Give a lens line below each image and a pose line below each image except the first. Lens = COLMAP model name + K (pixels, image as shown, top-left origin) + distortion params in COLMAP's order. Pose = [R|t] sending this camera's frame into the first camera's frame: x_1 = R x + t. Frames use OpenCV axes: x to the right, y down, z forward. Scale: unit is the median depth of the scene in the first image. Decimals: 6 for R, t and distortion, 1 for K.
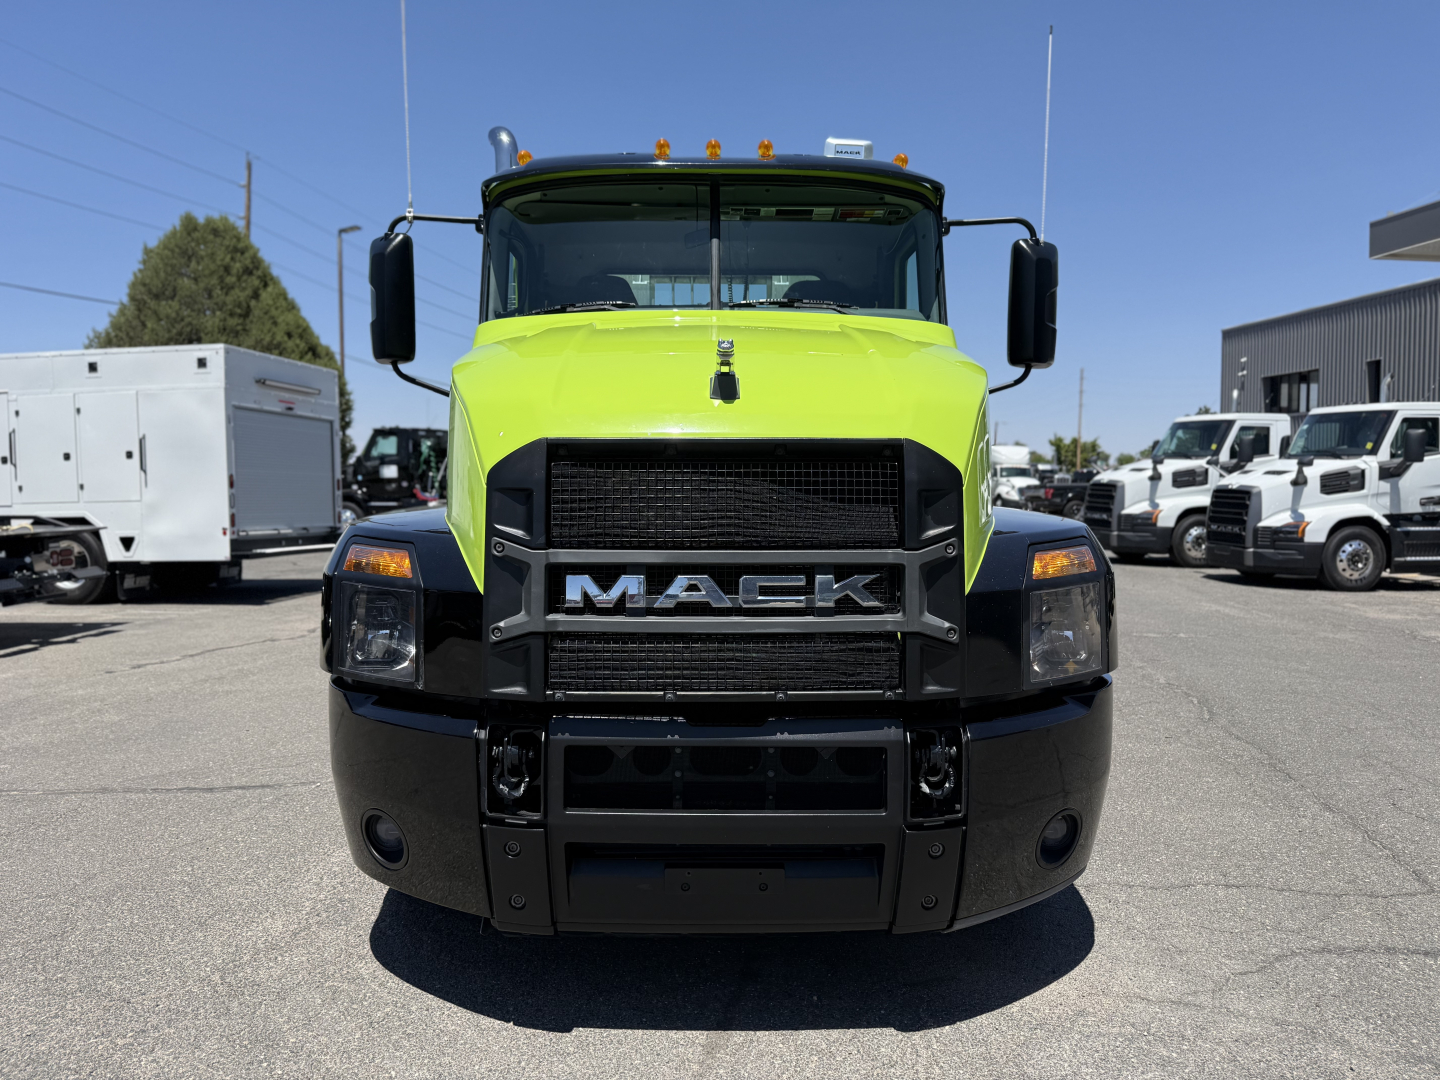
lens RADIAL K [[1045.9, 0, 720.0], [0, 1045.9, 540.0], [0, 0, 1]] dist [-0.007808, -0.007273]
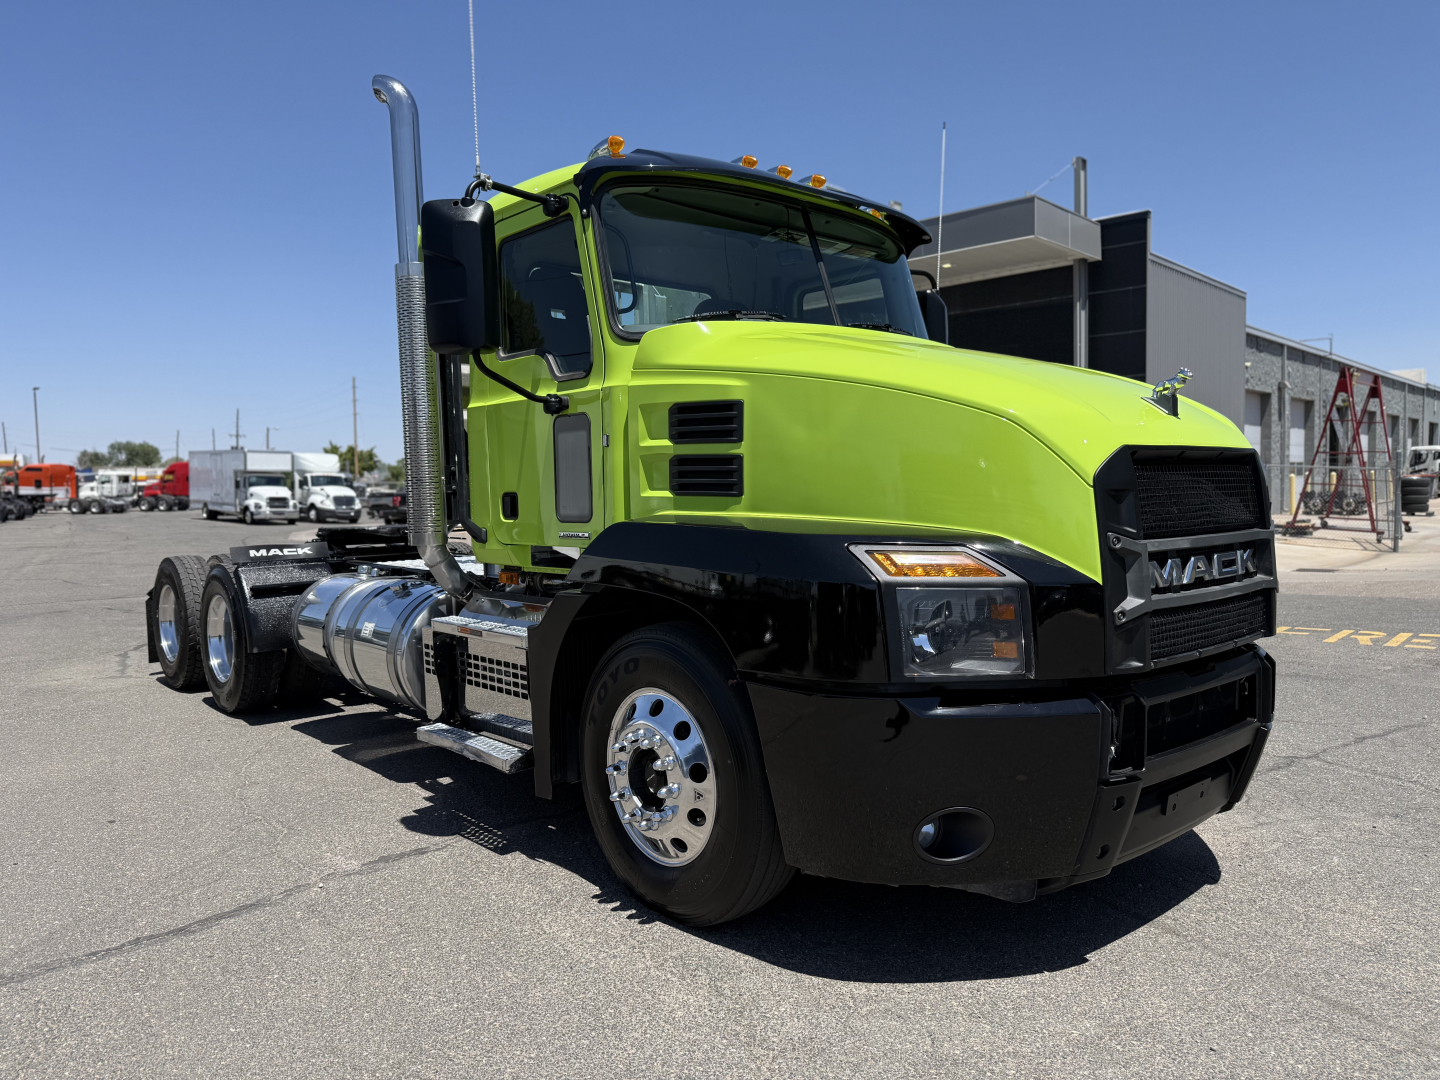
lens RADIAL K [[1045.9, 0, 720.0], [0, 1045.9, 540.0], [0, 0, 1]] dist [-0.007808, -0.007273]
pose [[0.752087, -0.047157, 0.657374, -0.776690], [0.052485, 0.998555, 0.011585, -0.018842], [-0.656970, 0.025789, 0.753475, 0.250642]]
